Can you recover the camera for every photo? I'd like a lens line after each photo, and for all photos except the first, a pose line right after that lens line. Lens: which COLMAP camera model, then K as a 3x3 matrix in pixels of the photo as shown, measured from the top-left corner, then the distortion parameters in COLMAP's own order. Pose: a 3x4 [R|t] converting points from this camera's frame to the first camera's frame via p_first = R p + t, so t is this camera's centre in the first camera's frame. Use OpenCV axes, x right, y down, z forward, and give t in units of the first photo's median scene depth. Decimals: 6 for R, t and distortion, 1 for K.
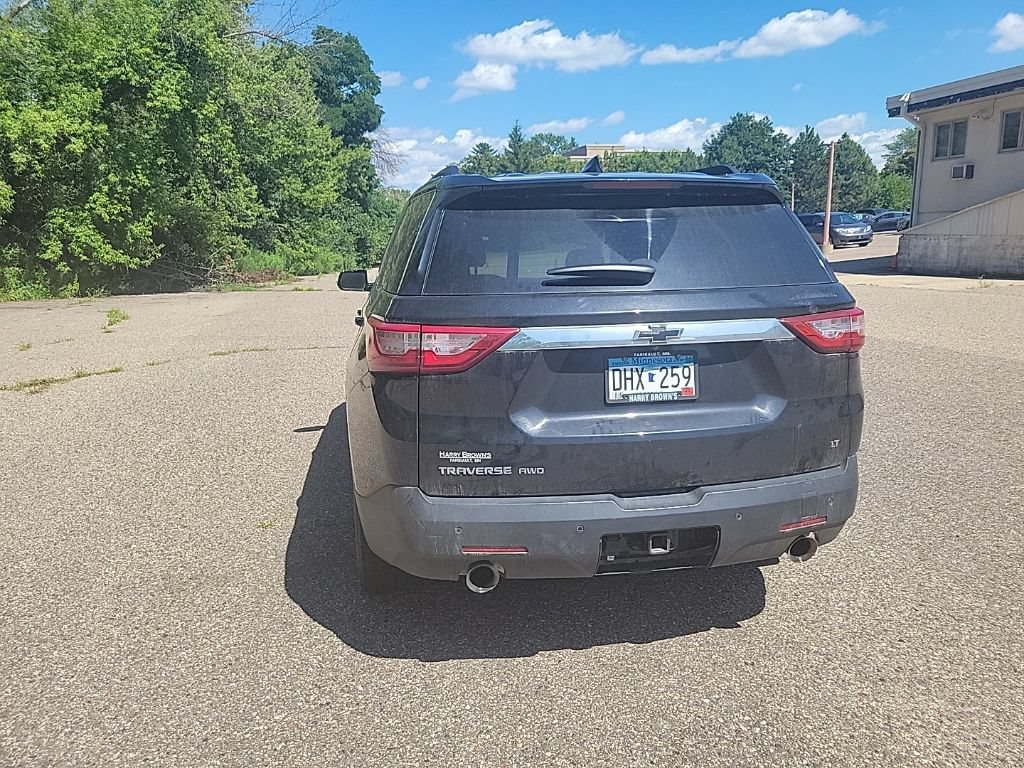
lens RADIAL K [[758.3, 0, 512.0], [0, 758.3, 384.0], [0, 0, 1]] dist [0.048465, -0.028490]
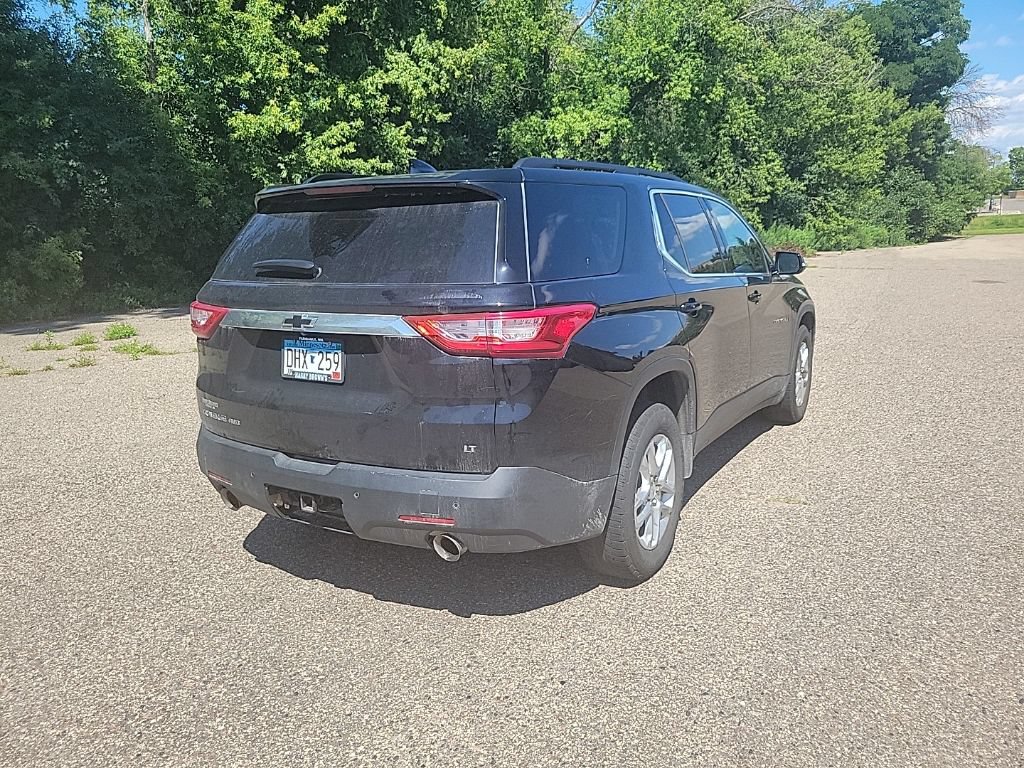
lens RADIAL K [[759.3, 0, 560.7], [0, 759.3, 390.6], [0, 0, 1]] dist [0.050652, 0.005040]
pose [[0.772734, 0.129447, -0.621390, 0.163017], [-0.102957, 0.991581, 0.078532, -0.012411], [0.626324, 0.003292, 0.779556, 0.045754]]
